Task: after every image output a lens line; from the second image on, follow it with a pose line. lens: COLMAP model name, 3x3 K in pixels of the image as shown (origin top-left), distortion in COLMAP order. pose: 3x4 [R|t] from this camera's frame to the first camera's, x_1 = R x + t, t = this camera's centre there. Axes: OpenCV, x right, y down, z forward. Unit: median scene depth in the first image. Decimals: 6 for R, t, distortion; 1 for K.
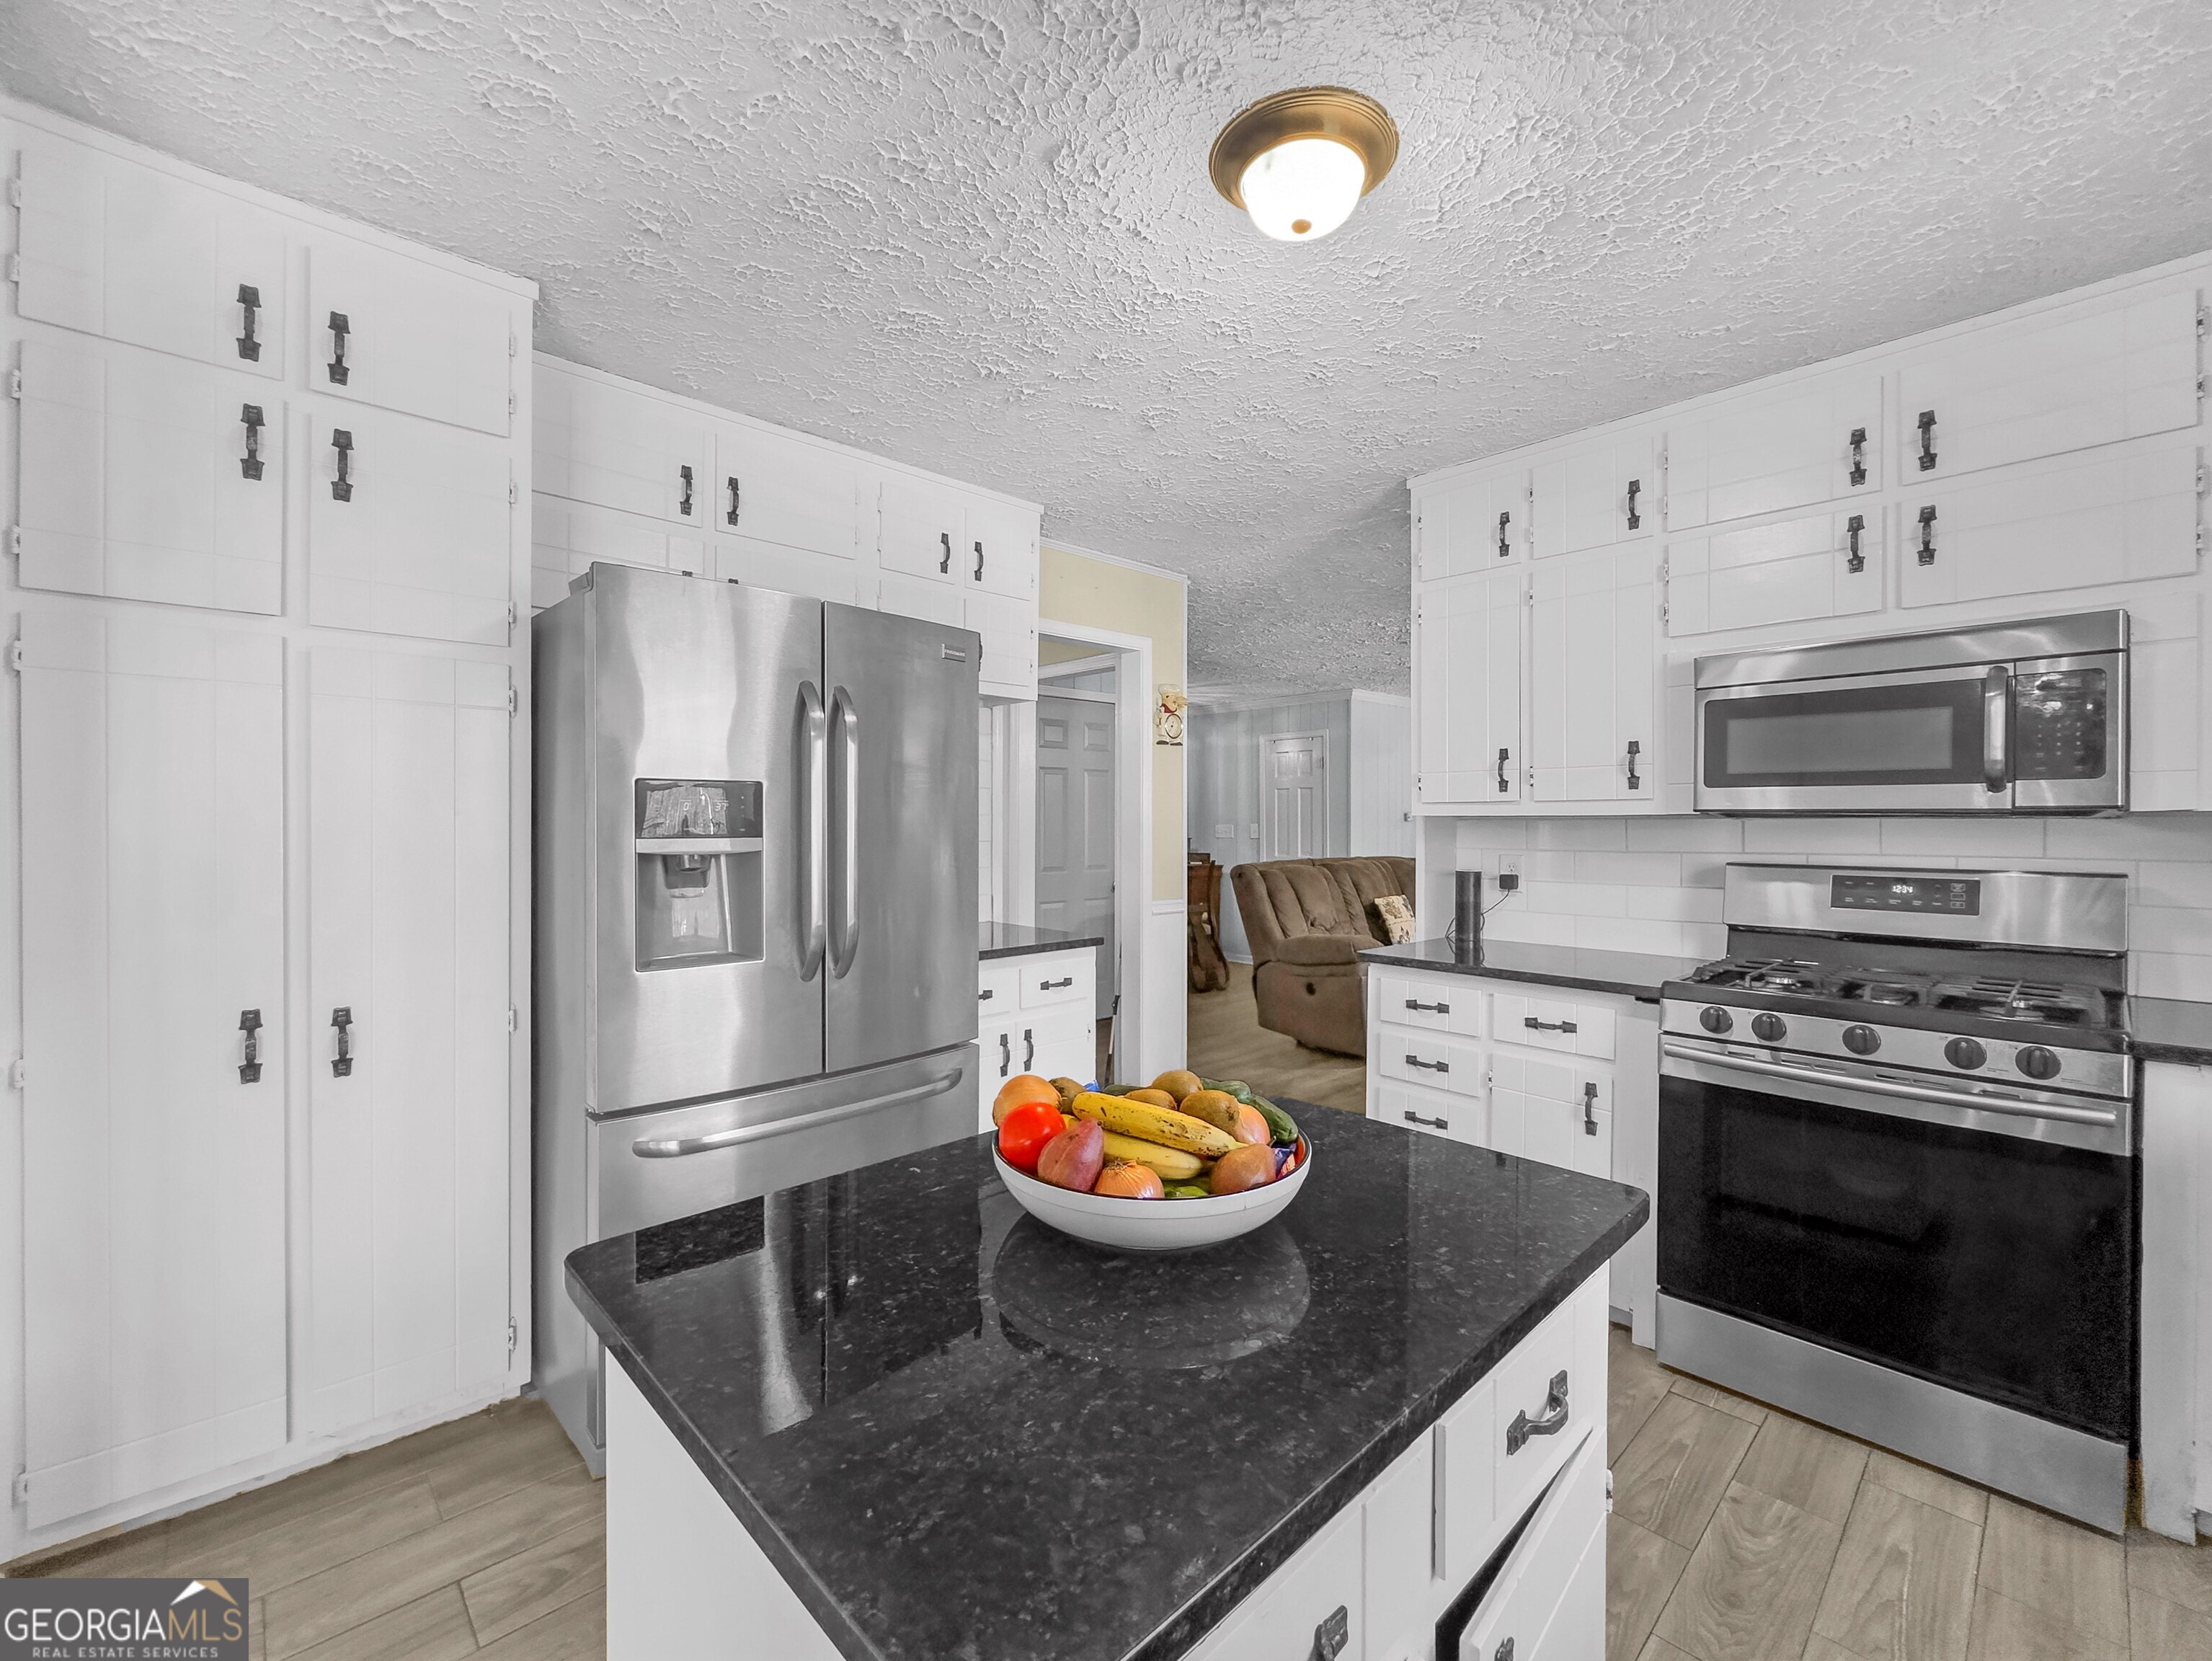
lens RADIAL K [[950.0, 0, 1105.5], [0, 950.0, 822.8], [0, 0, 1]] dist [-0.003018, -0.000579]
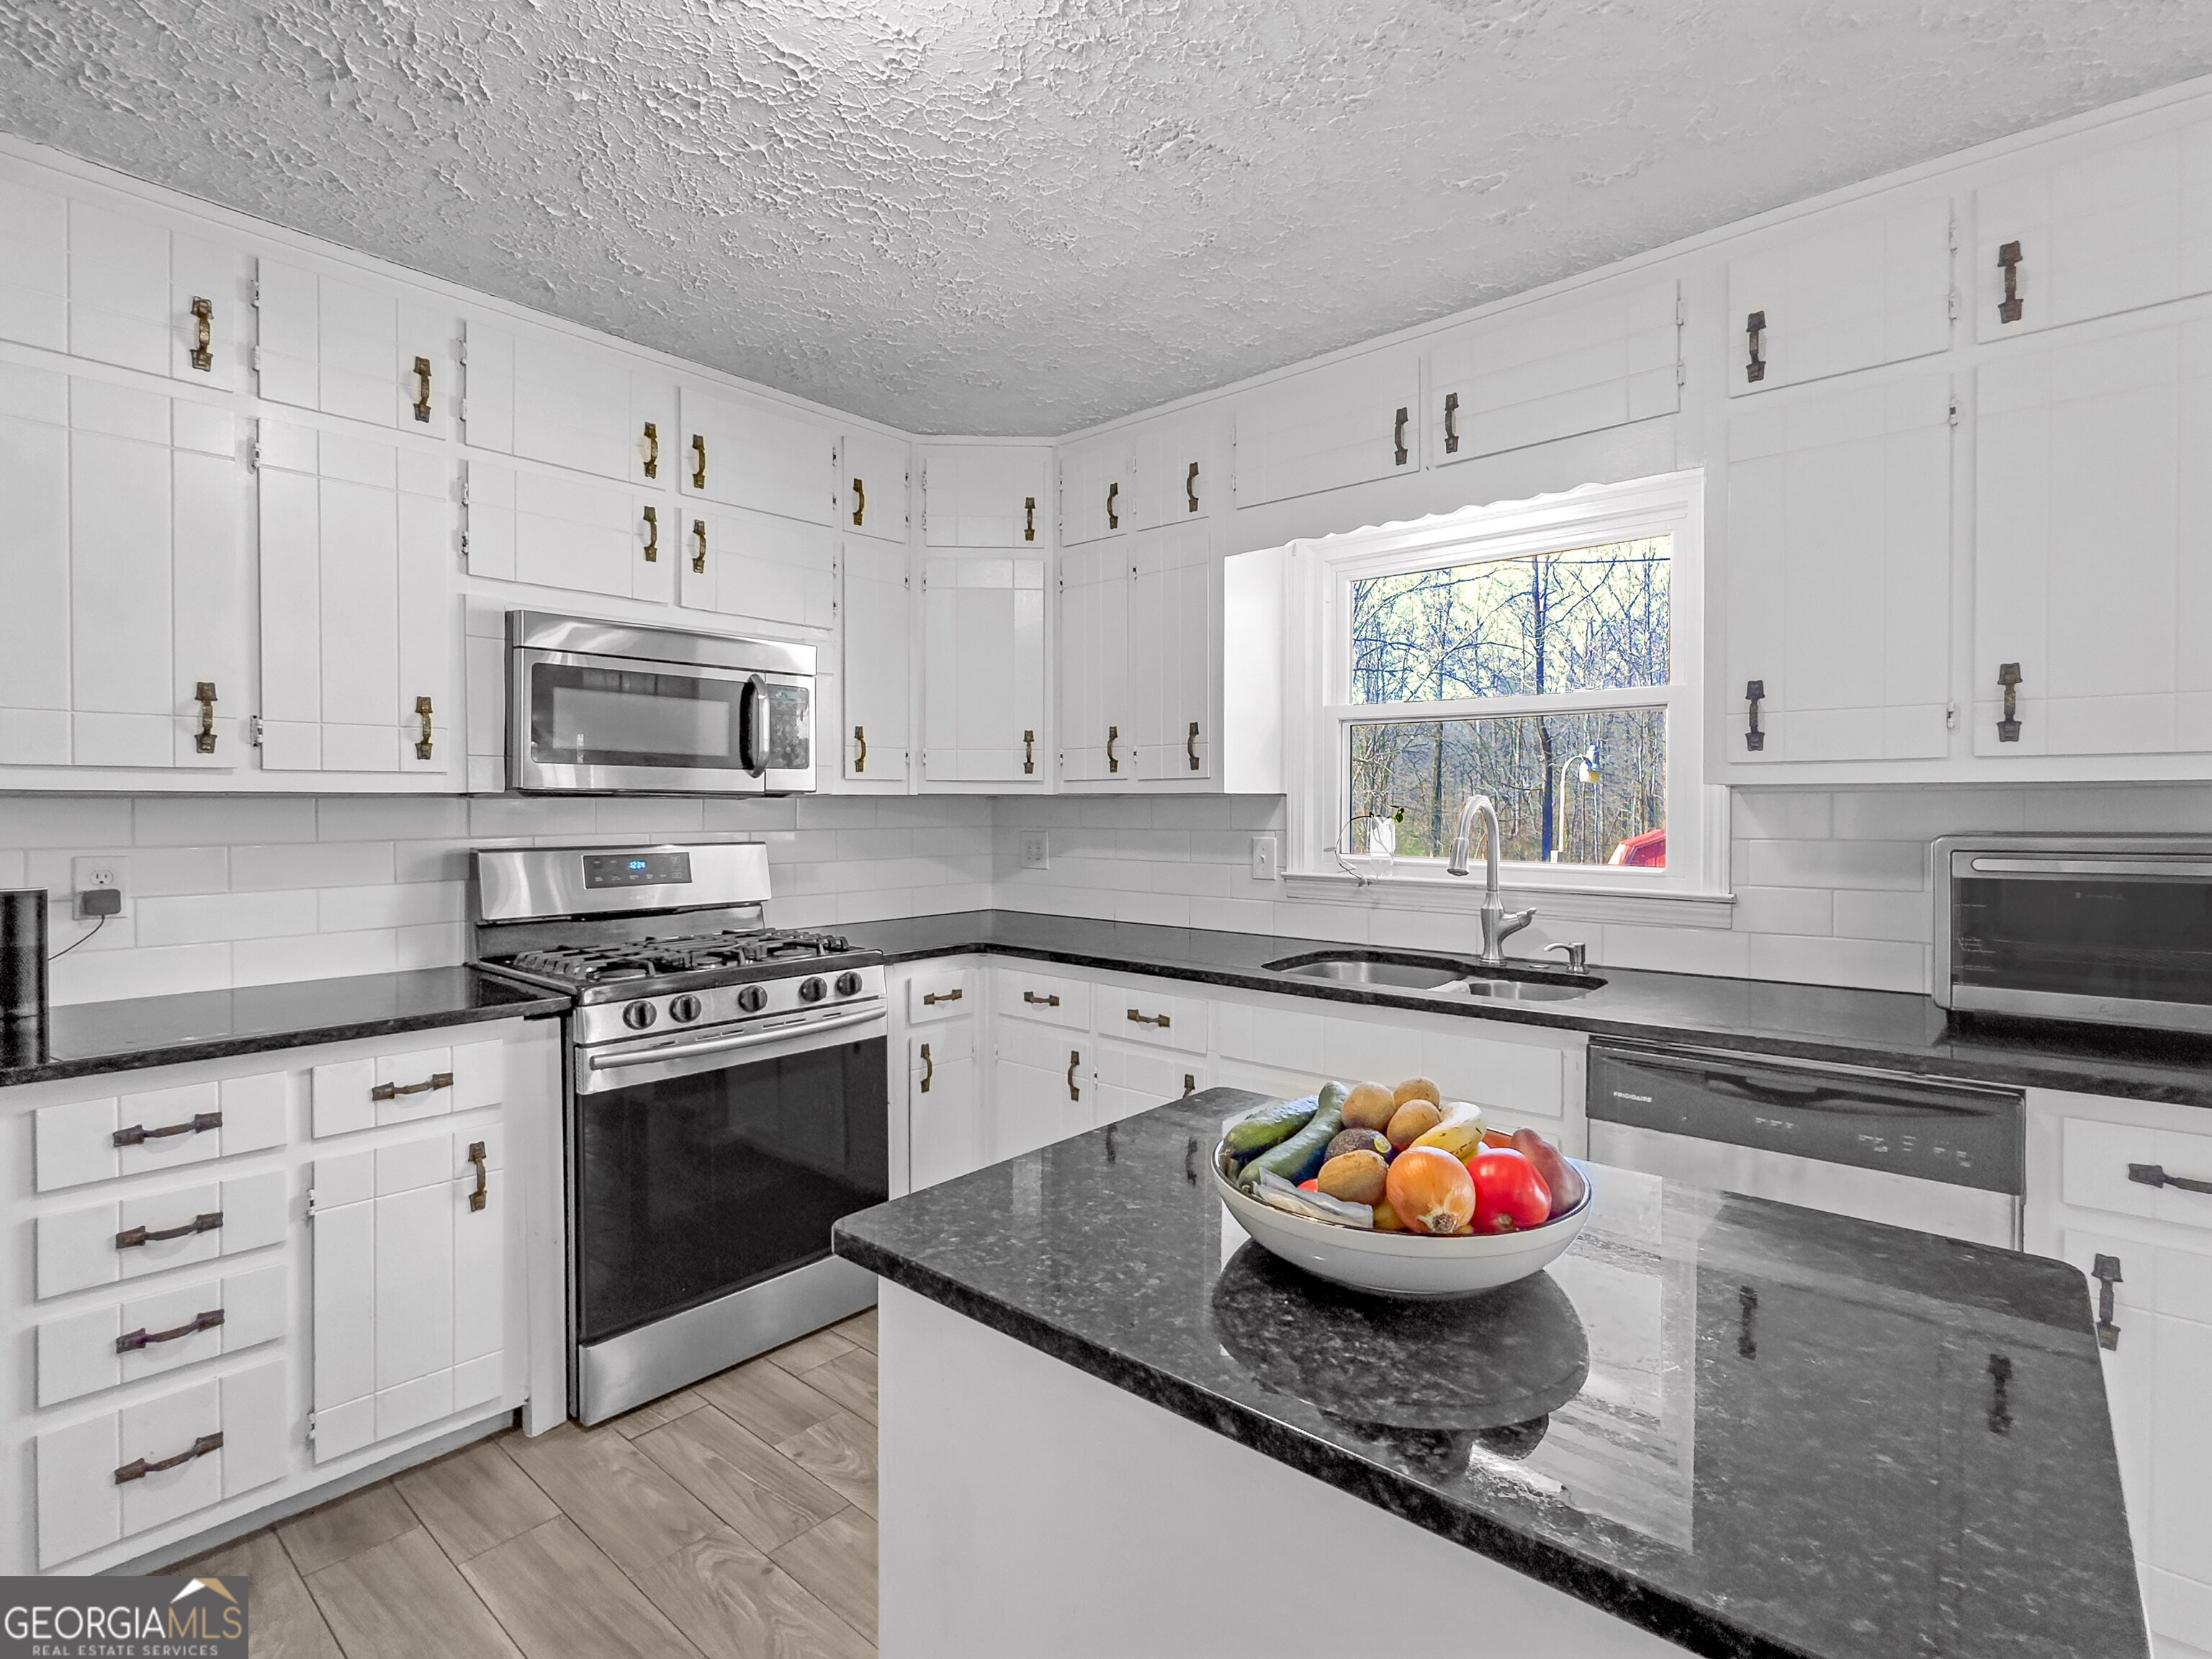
lens RADIAL K [[1066.5, 0, 1104.5], [0, 1066.5, 815.1], [0, 0, 1]] dist [-0.001027, 0.000459]
pose [[-0.096881, -0.008748, 0.995258, -0.415406], [0.001412, 0.999959, 0.008927, 0.003194], [-0.995295, 0.002270, -0.096865, 0.616646]]
